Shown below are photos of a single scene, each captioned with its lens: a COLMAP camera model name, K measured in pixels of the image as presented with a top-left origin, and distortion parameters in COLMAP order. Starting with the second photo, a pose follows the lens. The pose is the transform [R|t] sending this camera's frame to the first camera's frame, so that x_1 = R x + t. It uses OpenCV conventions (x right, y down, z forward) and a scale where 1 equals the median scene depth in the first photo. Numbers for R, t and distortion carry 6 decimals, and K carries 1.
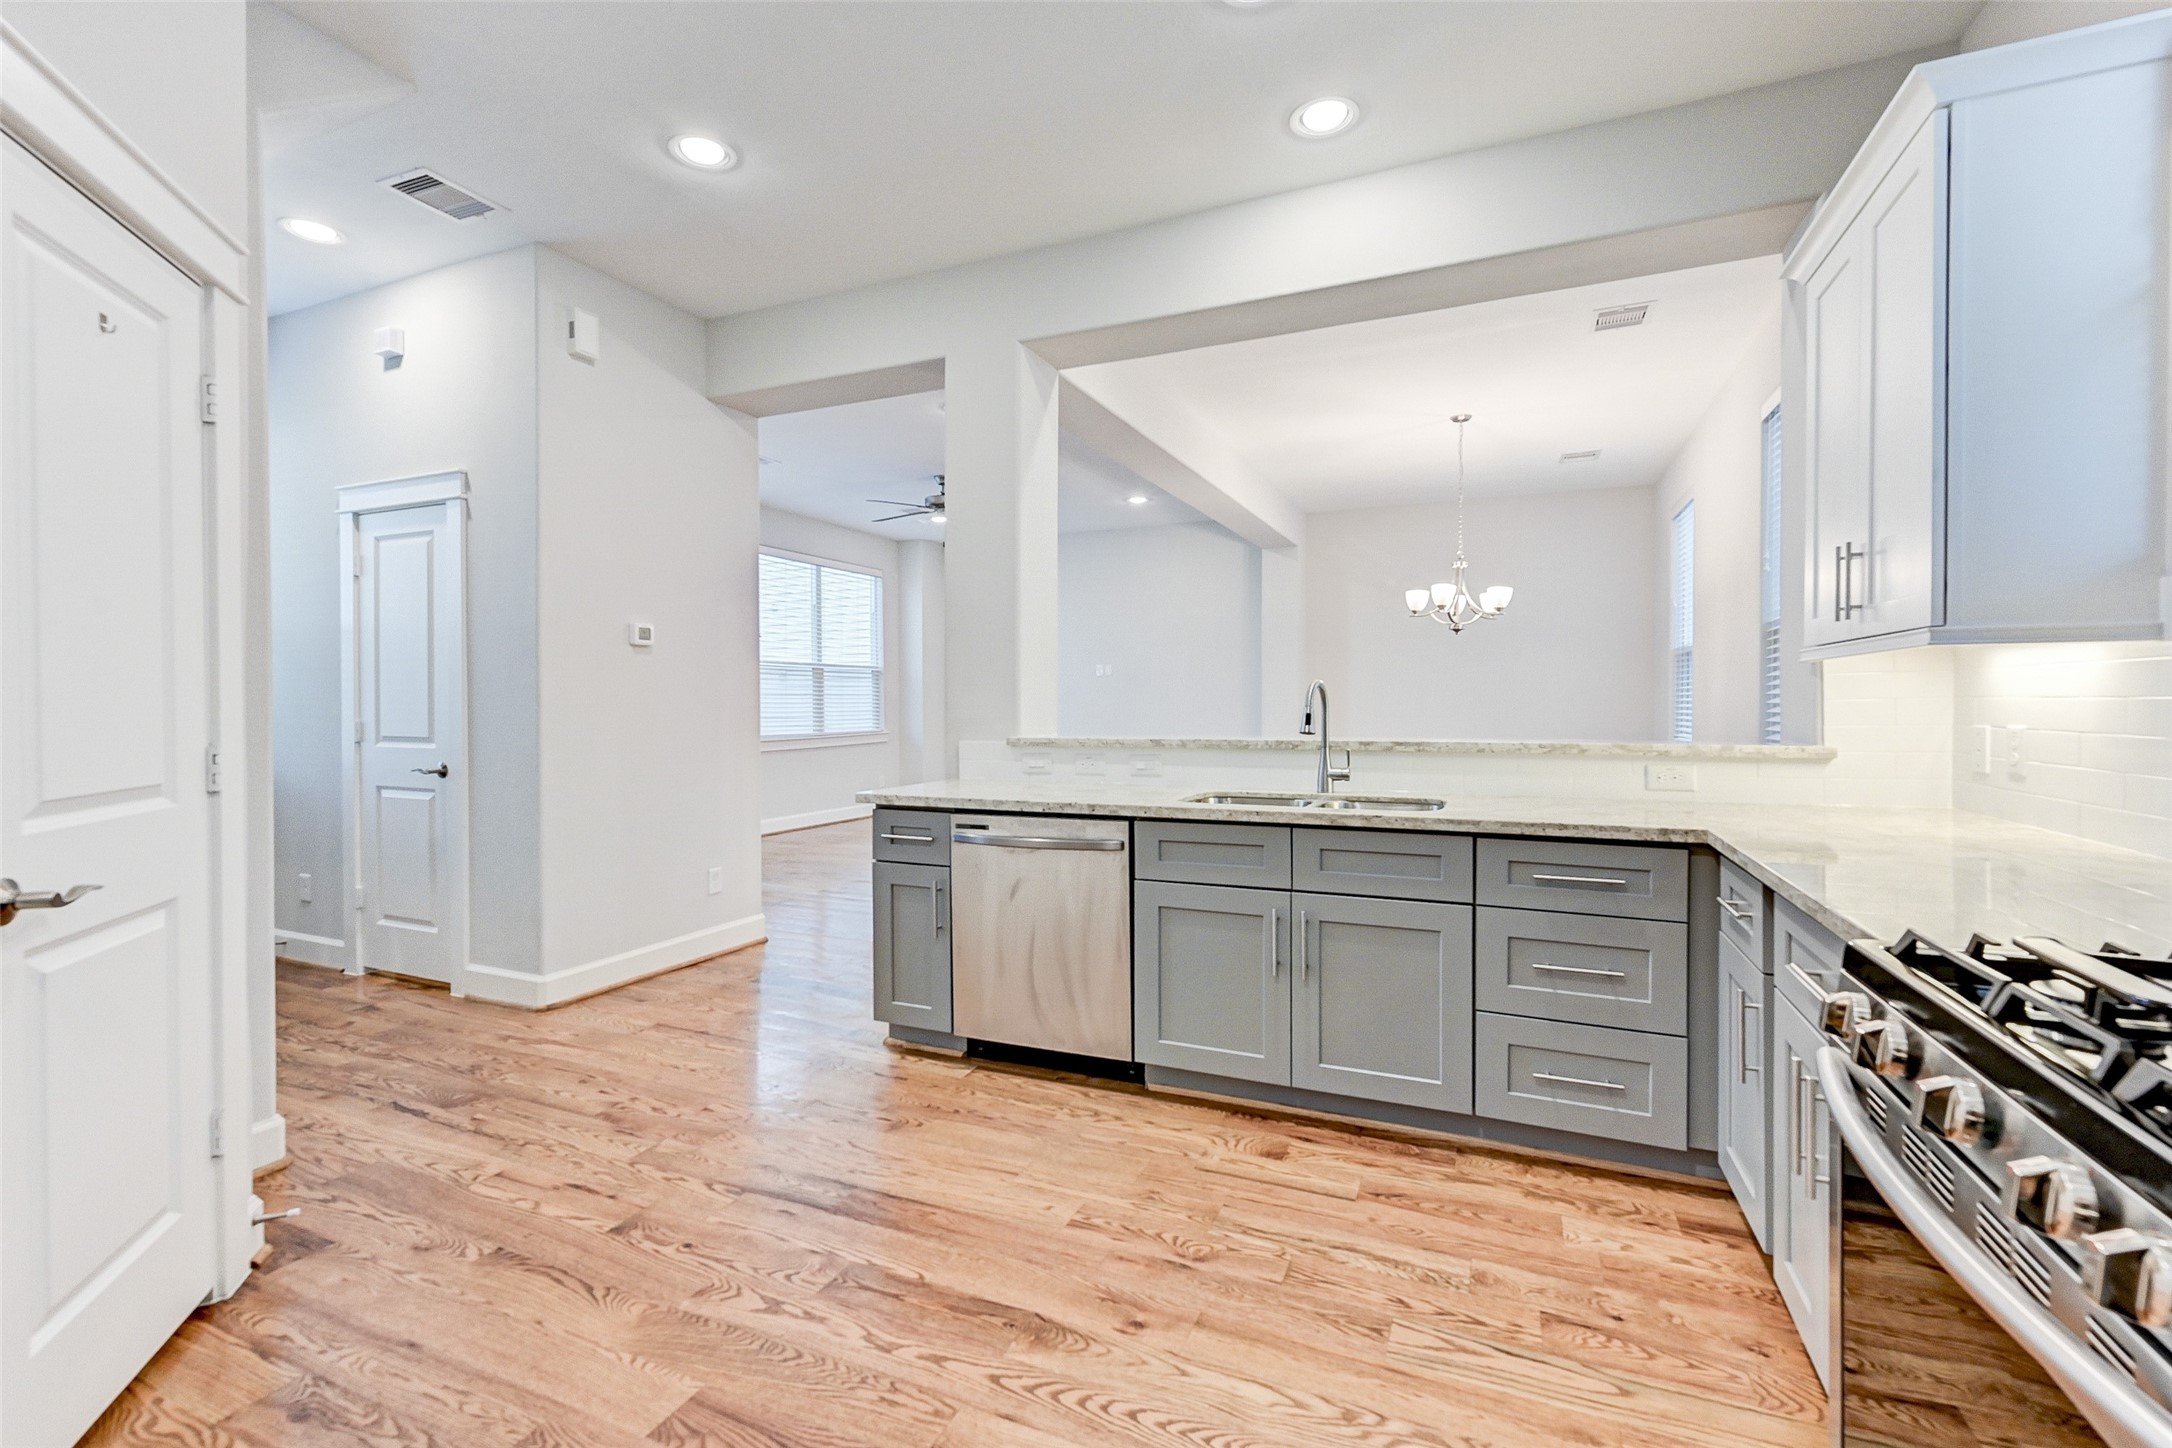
lens RADIAL K [[879.8, 0, 1083.7], [0, 879.8, 695.5], [0, 0, 1]] dist [0.001123, 0.000295]
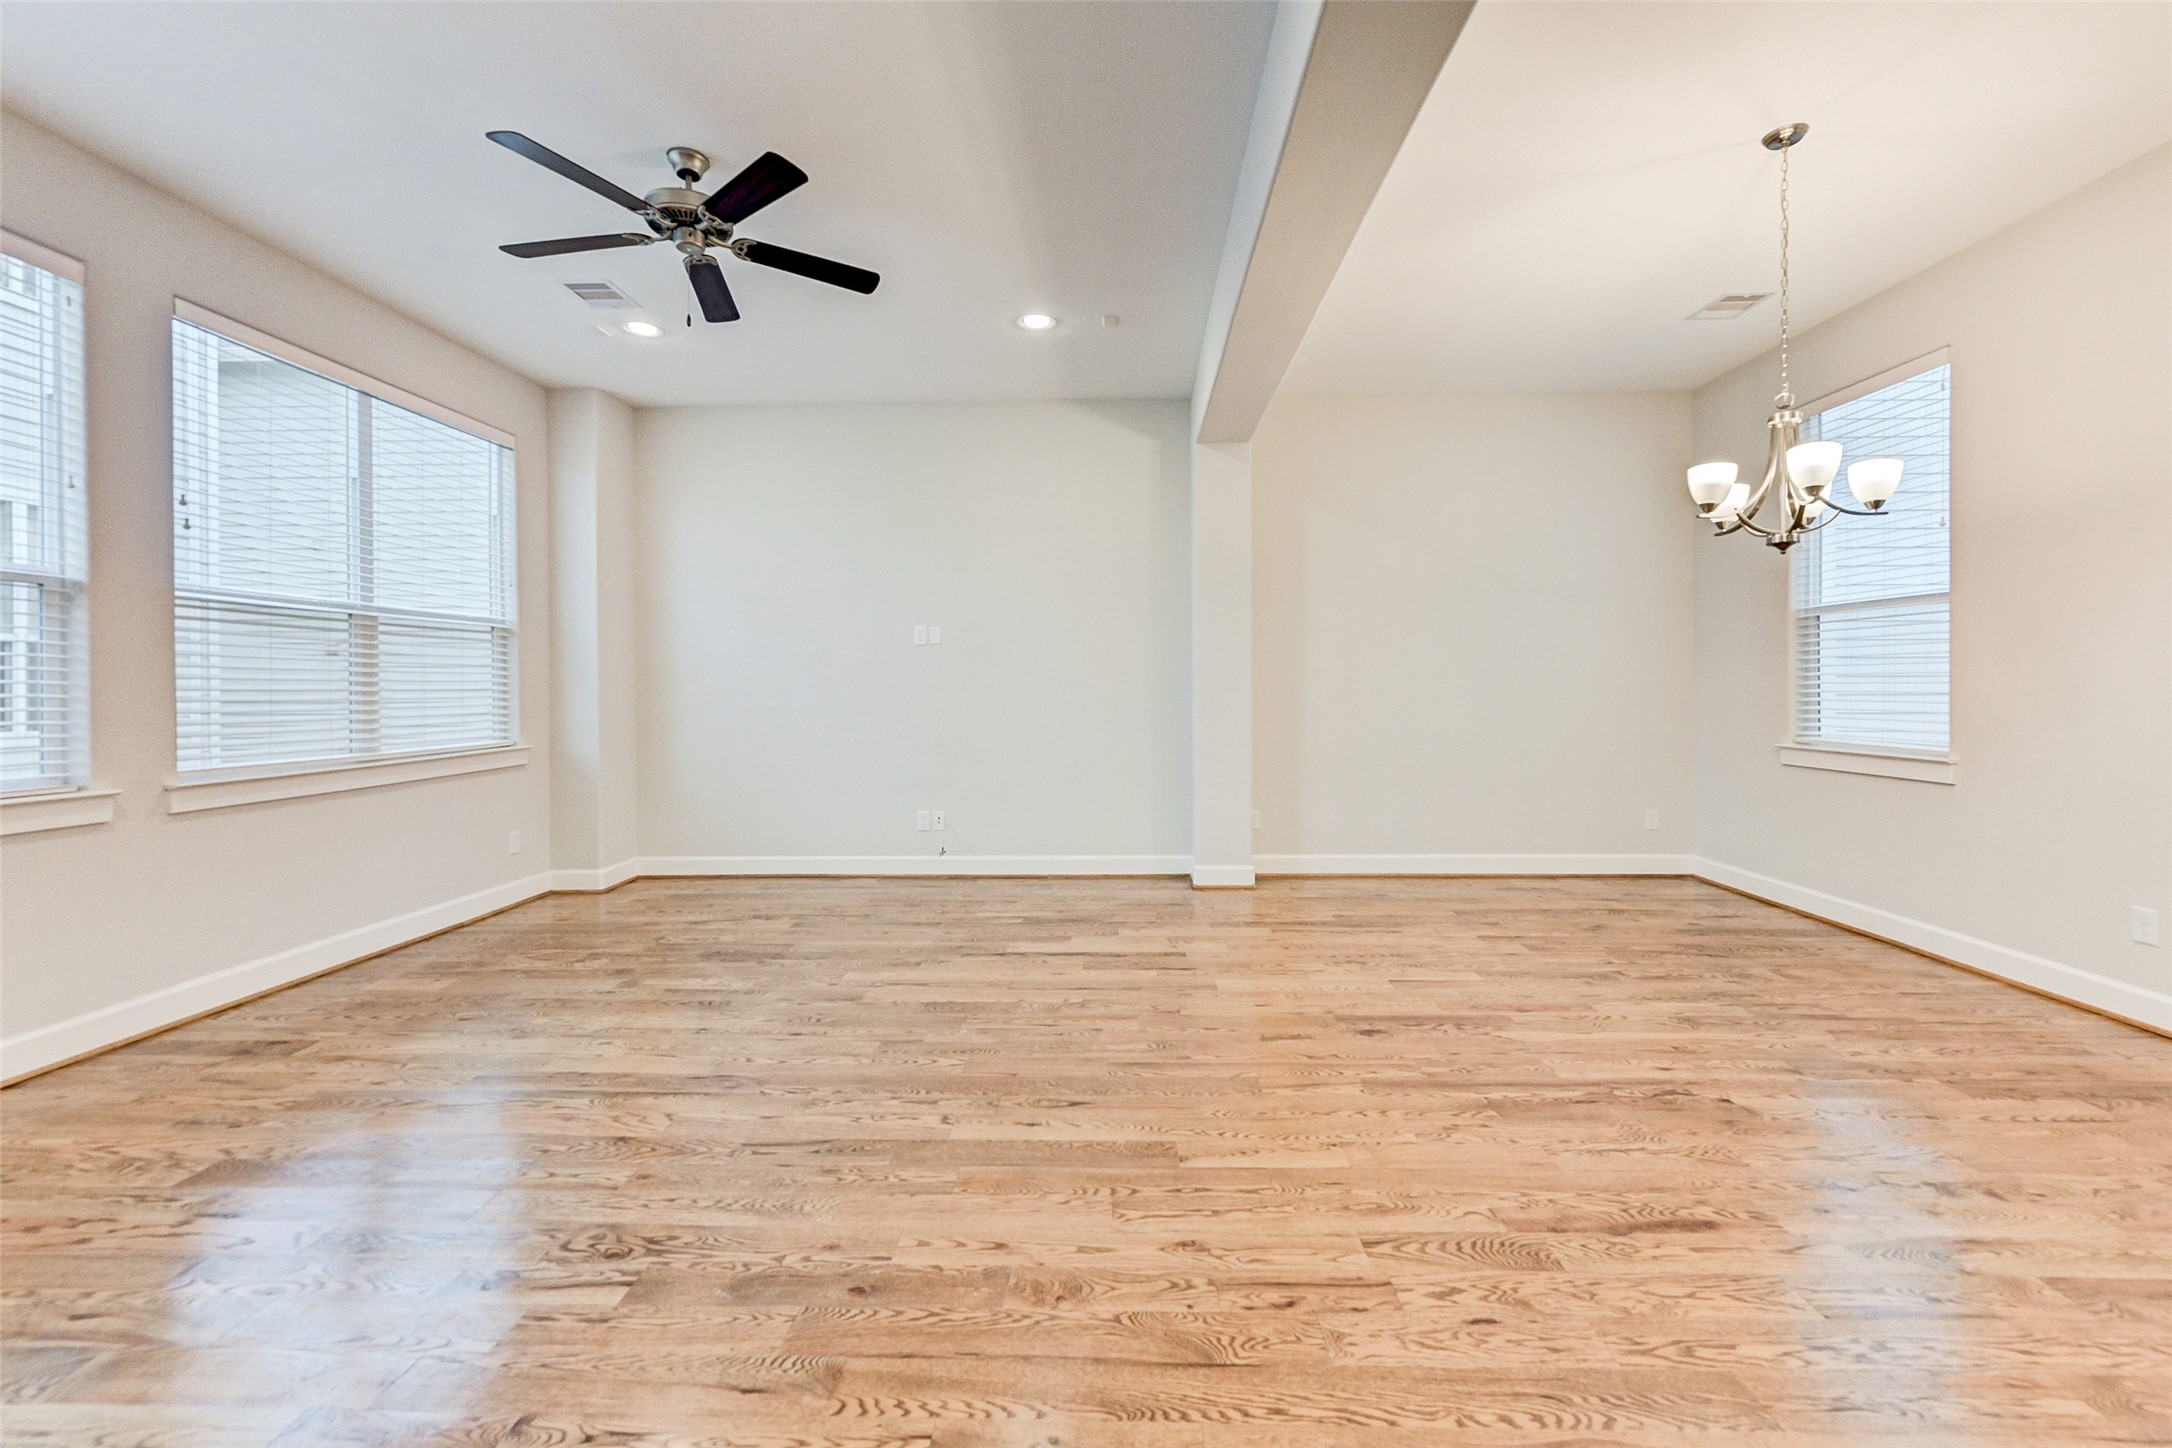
lens RADIAL K [[878.6, 0, 1106.6], [0, 878.6, 691.8], [0, 0, 1]] dist [0.002005, 0.000303]
pose [[0.927297, 0.000485, 0.374327, -0.103630], [-0.005502, 0.999909, 0.012336, 0.000959], [-0.374287, -0.013499, 0.927215, 0.397579]]
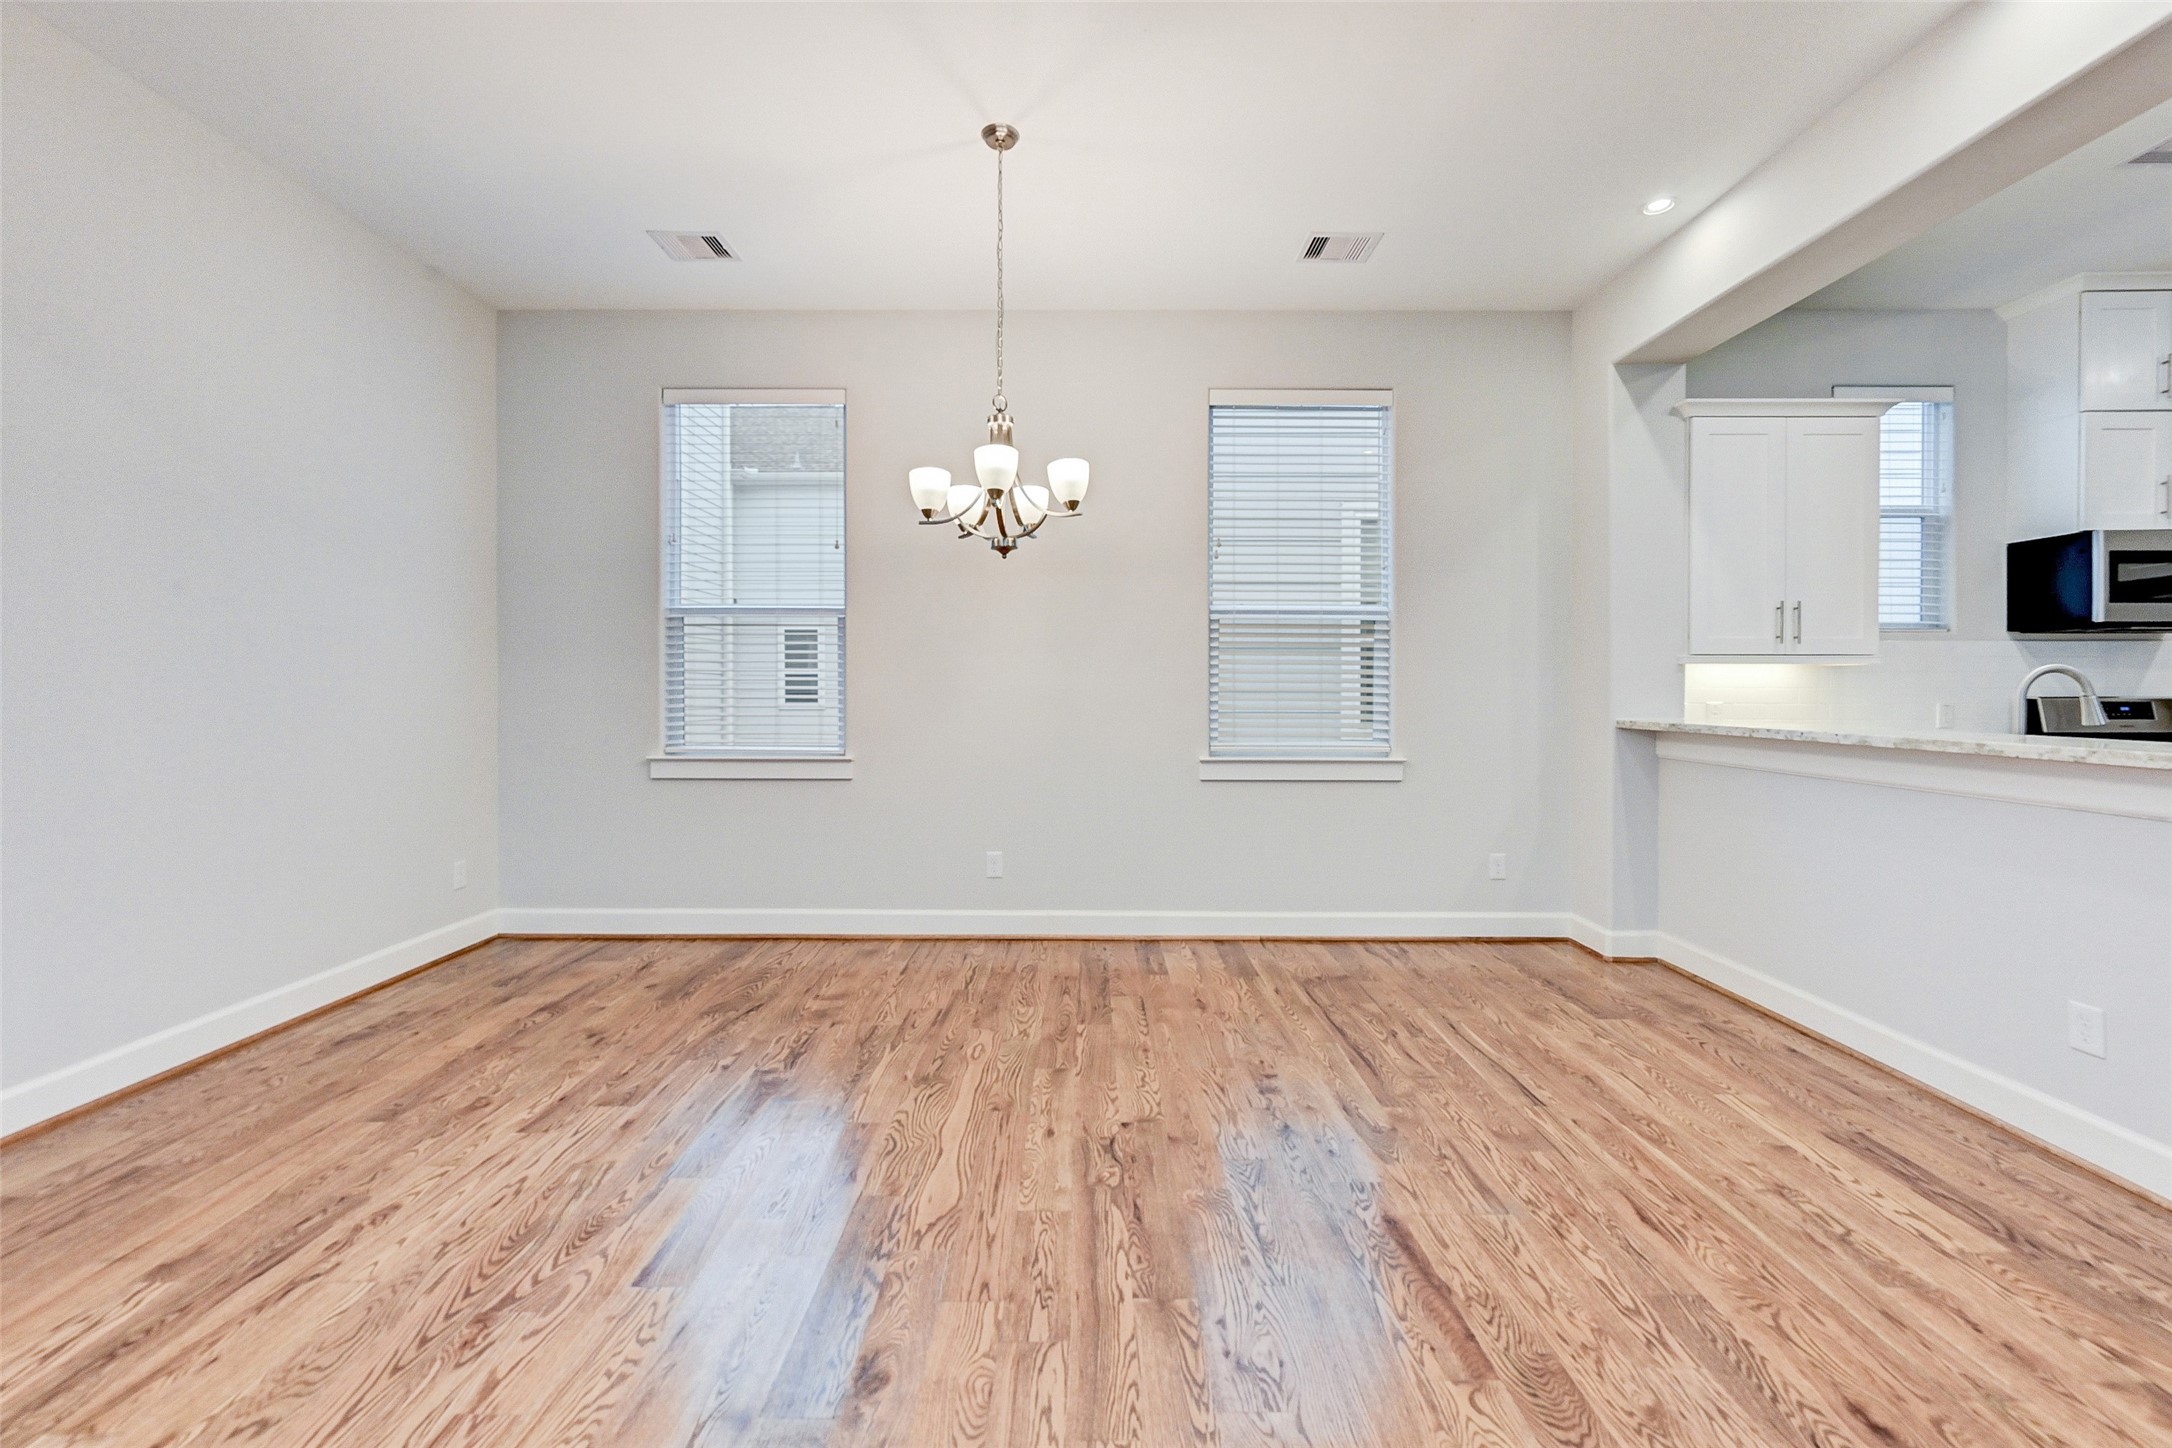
lens RADIAL K [[879.8, 0, 1083.7], [0, 879.8, 695.5], [0, 0, 1]] dist [0.001123, 0.000295]
pose [[-0.392634, -0.000606, 0.919695, -0.058352], [-0.007315, 0.999970, -0.002464, 0.003216], [-0.919666, -0.007695, -0.392627, 0.694382]]
